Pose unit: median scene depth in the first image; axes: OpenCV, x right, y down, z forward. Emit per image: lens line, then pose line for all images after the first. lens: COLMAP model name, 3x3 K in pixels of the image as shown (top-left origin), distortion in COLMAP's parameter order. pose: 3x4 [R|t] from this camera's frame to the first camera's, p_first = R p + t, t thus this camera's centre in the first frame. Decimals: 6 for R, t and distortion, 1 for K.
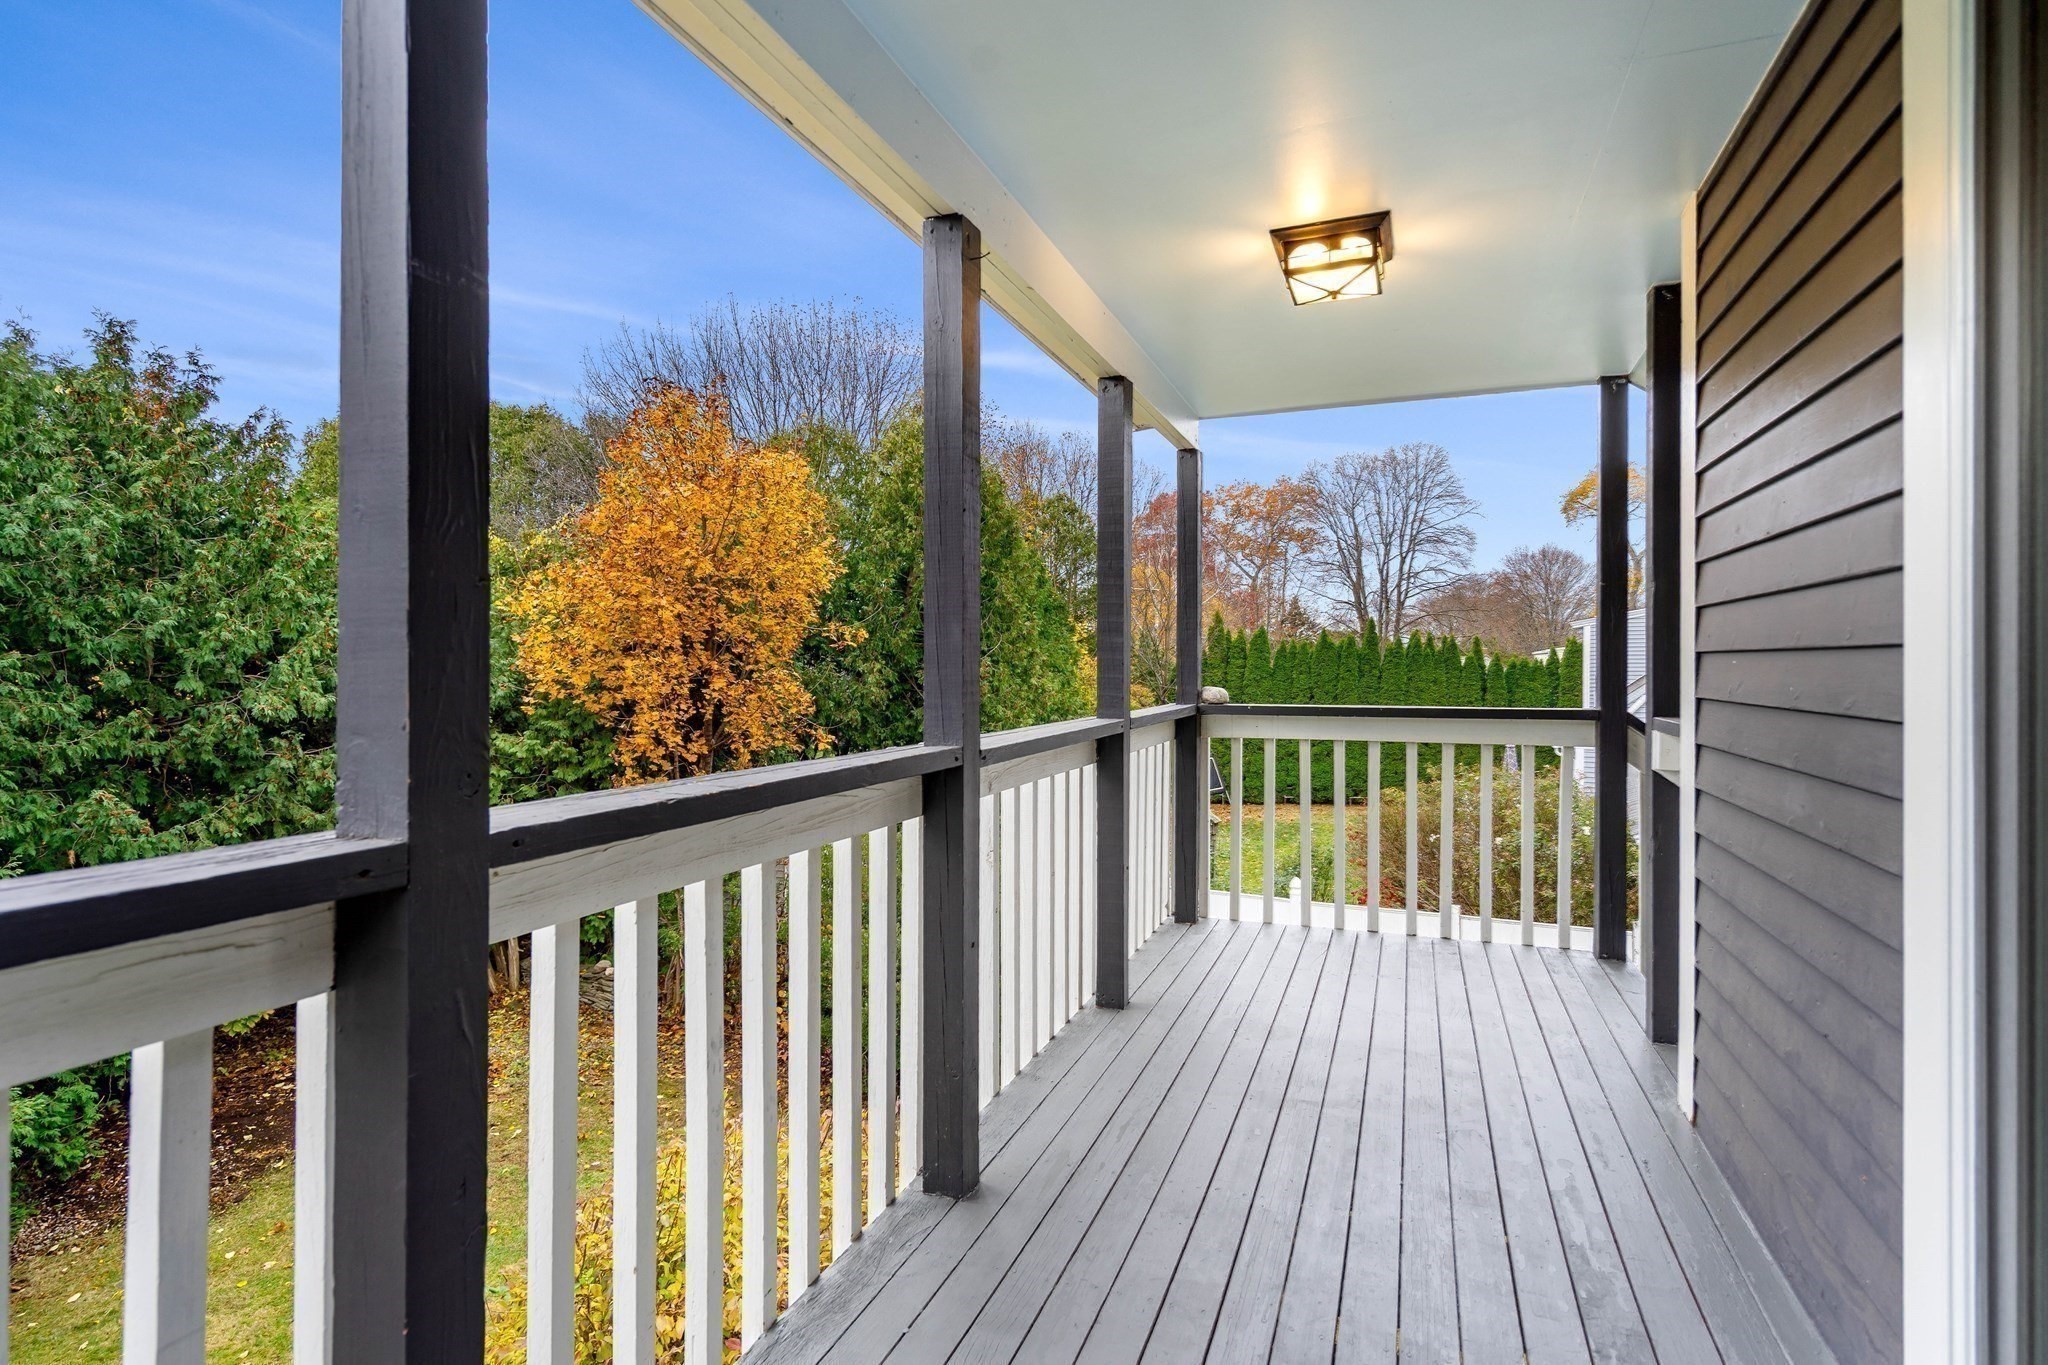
lens RADIAL K [[998.1, 0, 1022.6], [0, 998.1, 673.9], [0, 0, 1]] dist [-0.001668, 0.002663]
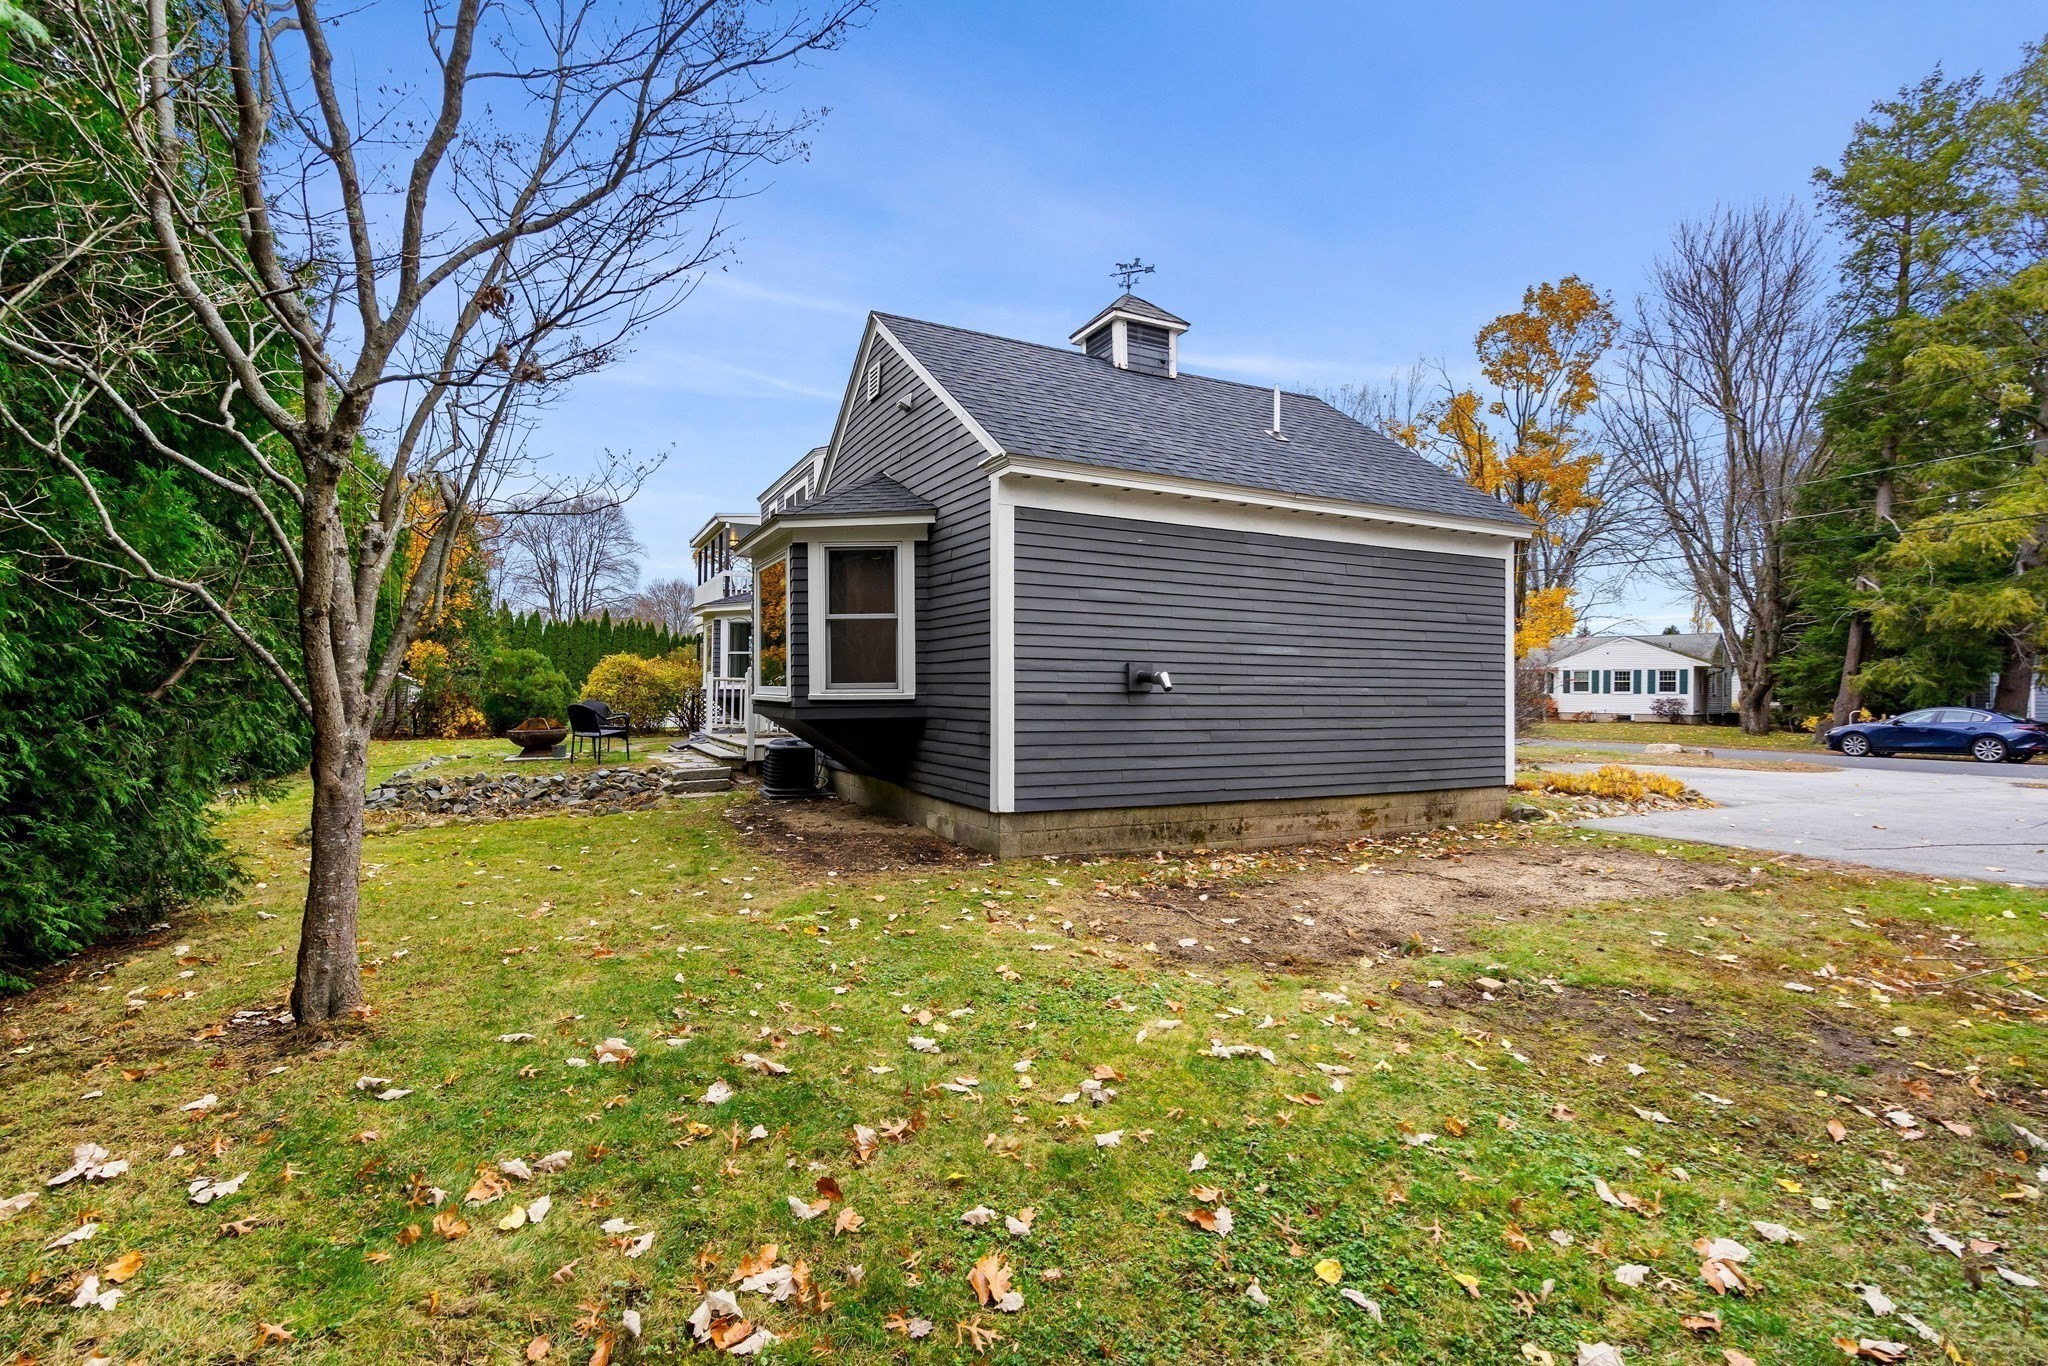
lens RADIAL K [[955.0, 0, 1024.7], [0, 955.0, 689.0], [0, 0, 1]] dist [0.000195, -0.000446]
pose [[0.661361, 0.007445, 0.750031, -0.213709], [-0.000335, 0.999954, -0.009631, 0.050840], [-0.750068, 0.006118, 0.661332, -0.335072]]
